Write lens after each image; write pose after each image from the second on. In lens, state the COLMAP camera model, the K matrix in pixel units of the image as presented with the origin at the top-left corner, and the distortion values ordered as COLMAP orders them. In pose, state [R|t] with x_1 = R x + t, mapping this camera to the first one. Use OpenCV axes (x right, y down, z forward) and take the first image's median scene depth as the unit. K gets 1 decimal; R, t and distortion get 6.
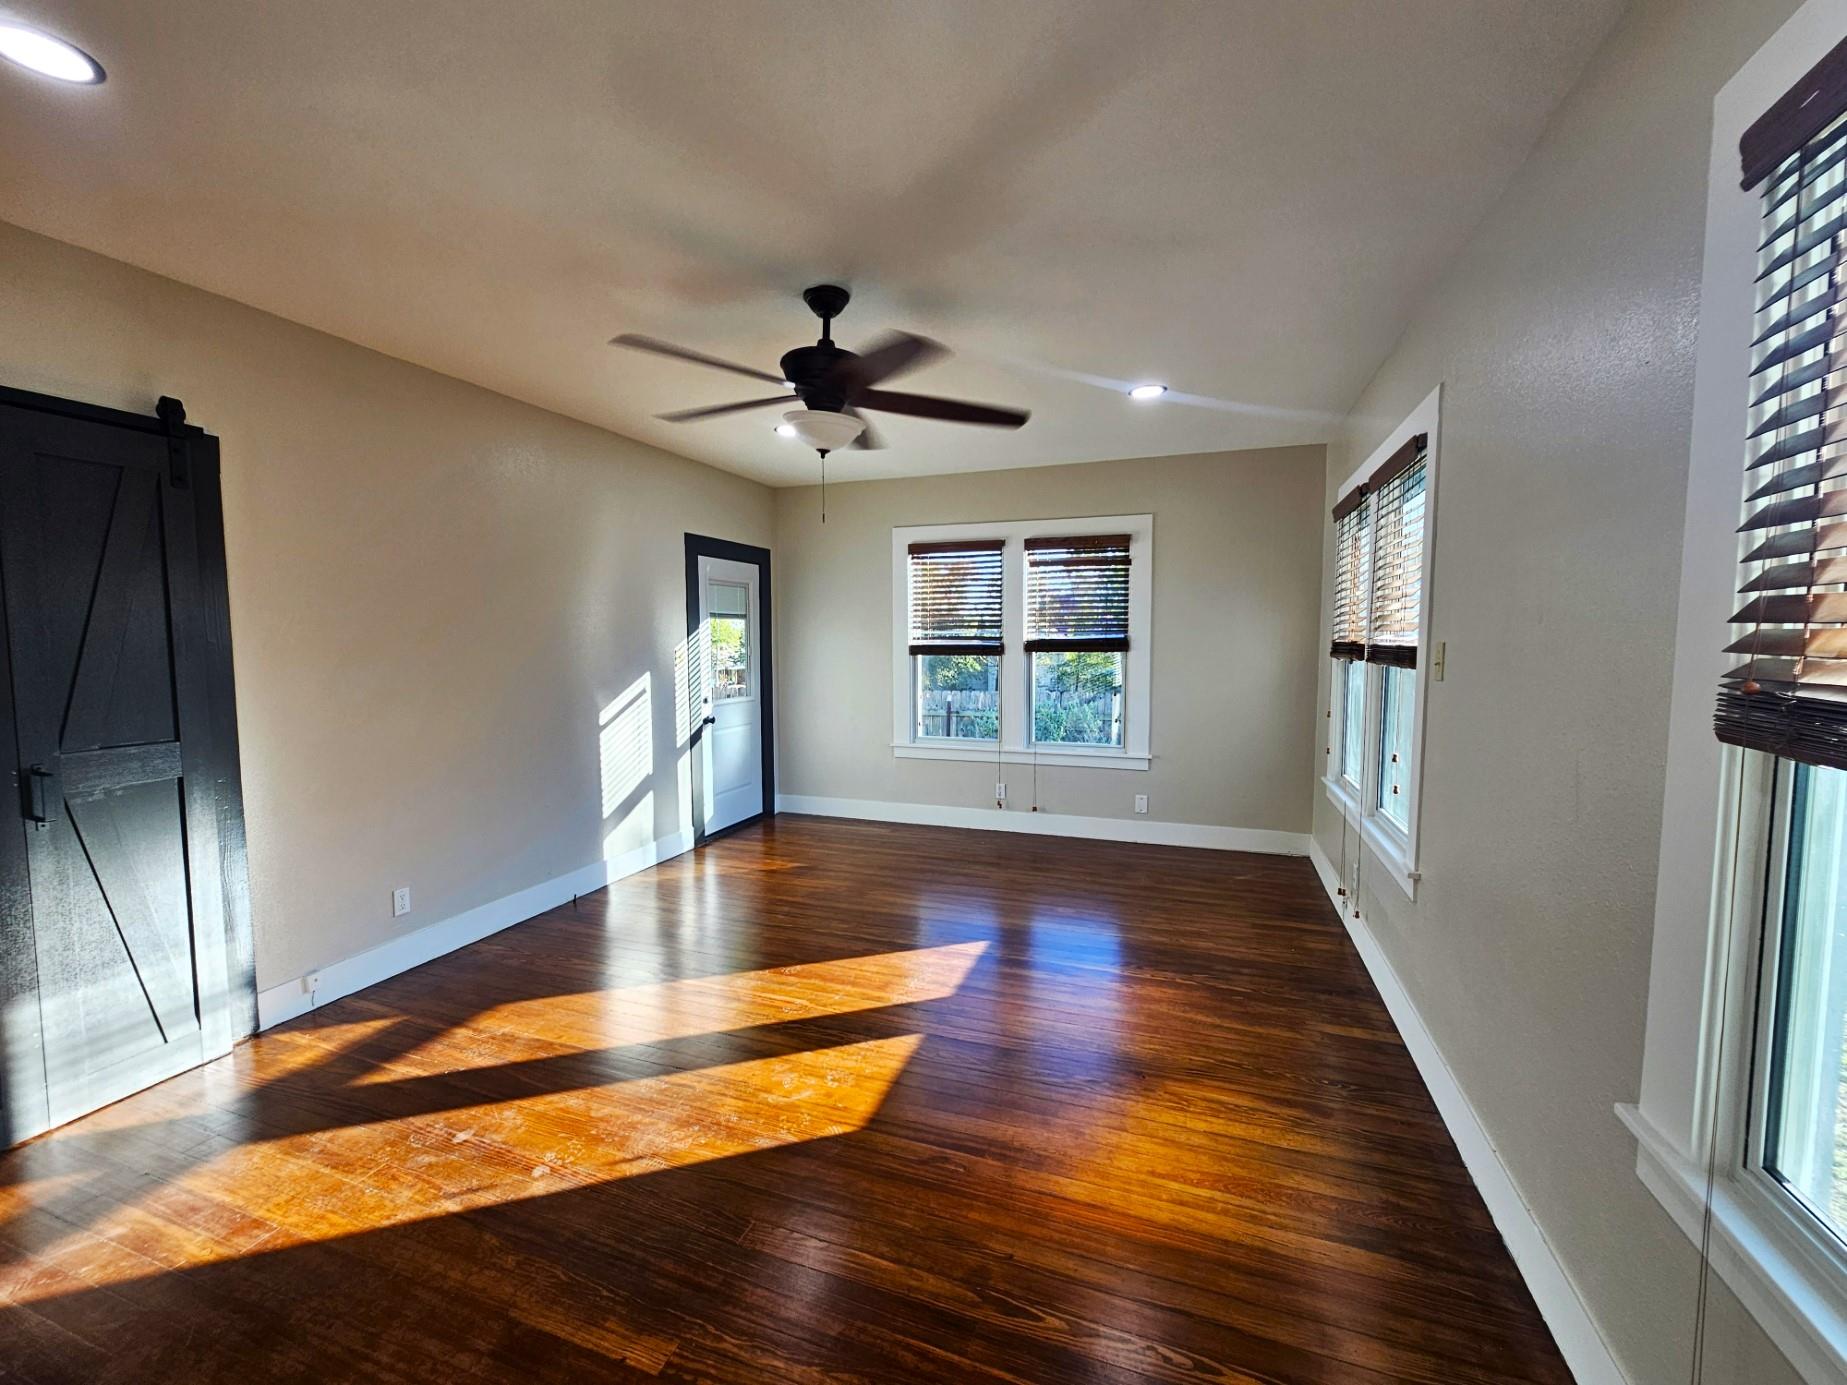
lens RADIAL K [[753.3, 0, 915.7], [0, 753.3, 698.6], [0, 0, 1]] dist [-0.004422, 0.003156]
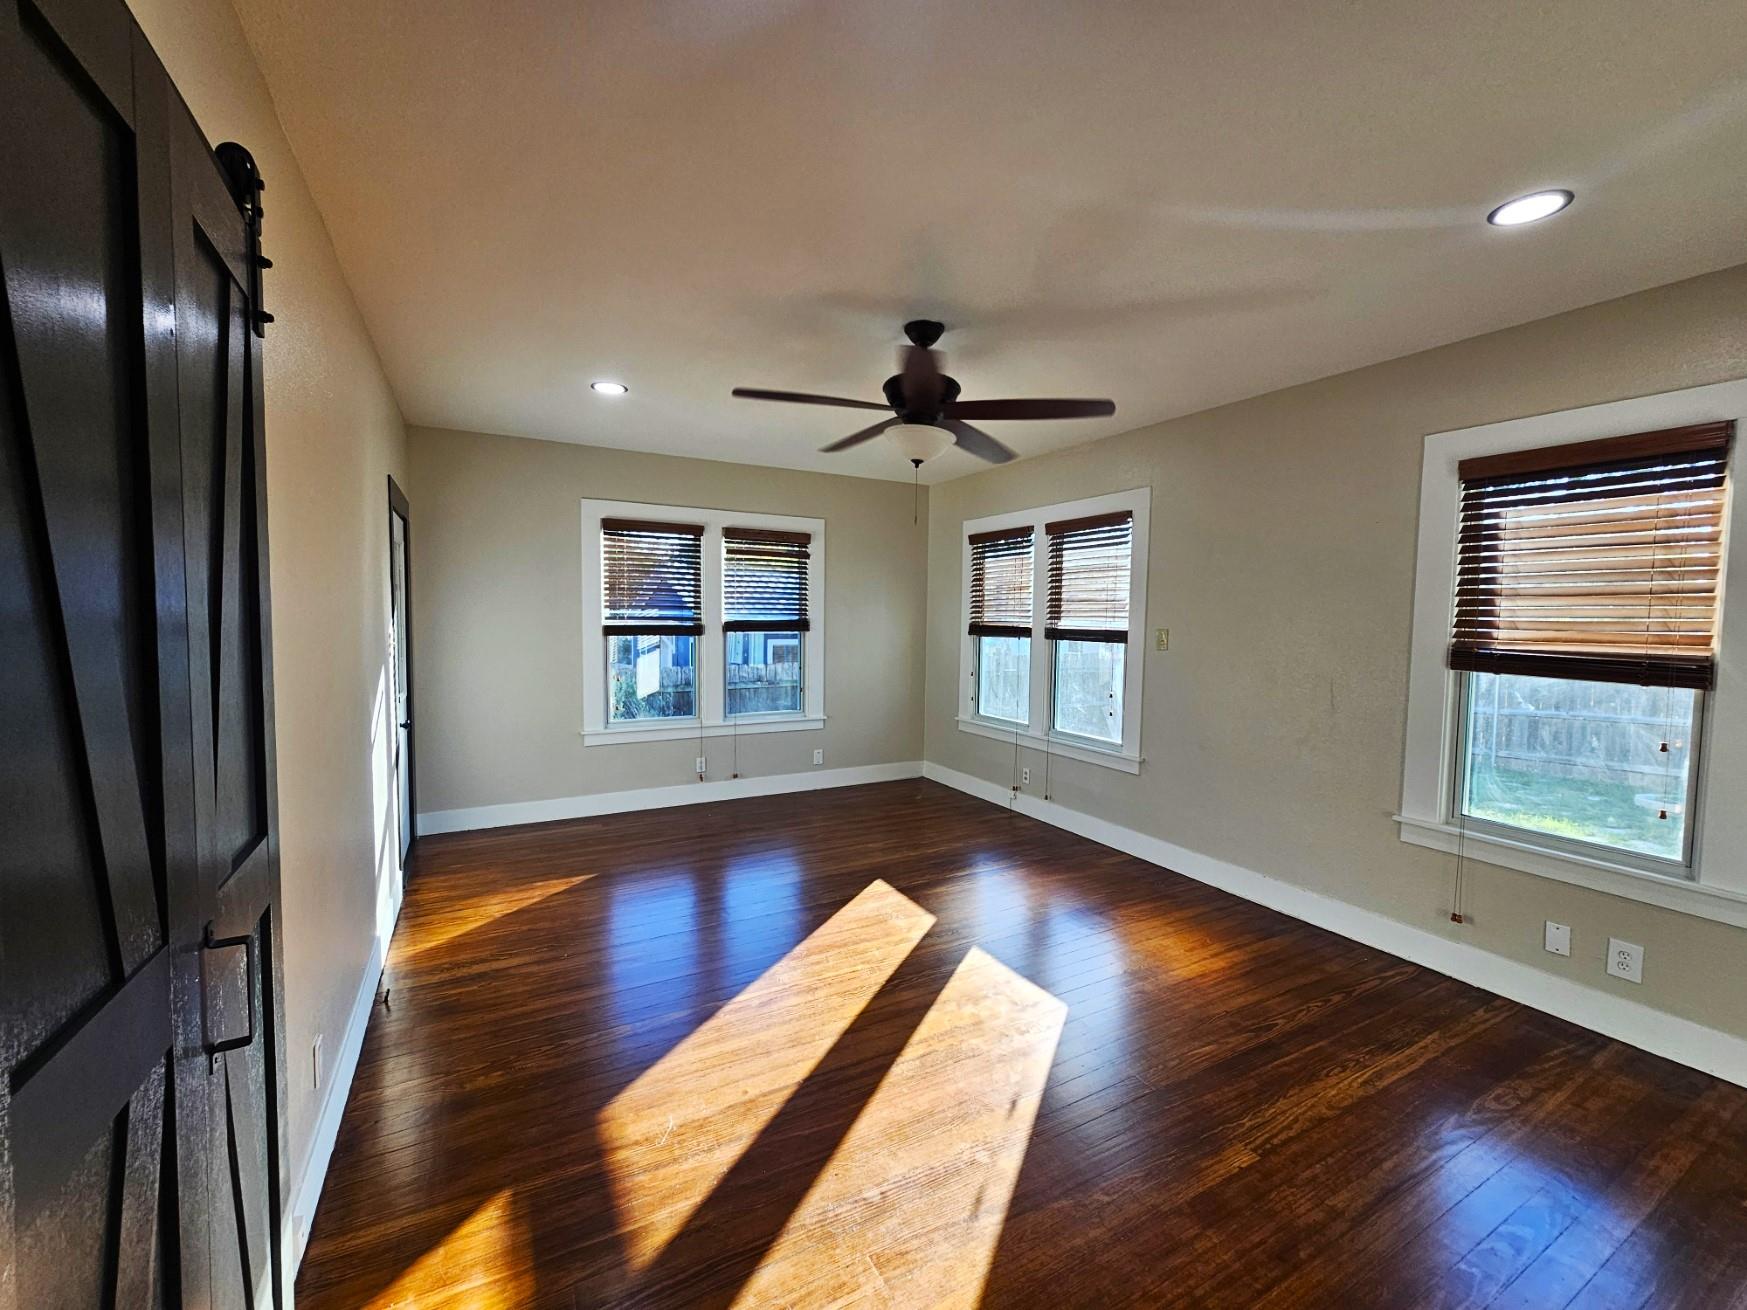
lens RADIAL K [[712.6, 0, 868.2], [0, 712.6, 654.5], [0, 0, 1]] dist [-0.004422, 0.003156]
pose [[0.663498, -0.030651, 0.747550, -0.503974], [0.046575, 0.998915, -0.000381, -0.020534], [-0.746727, 0.035070, 0.664206, 0.178033]]
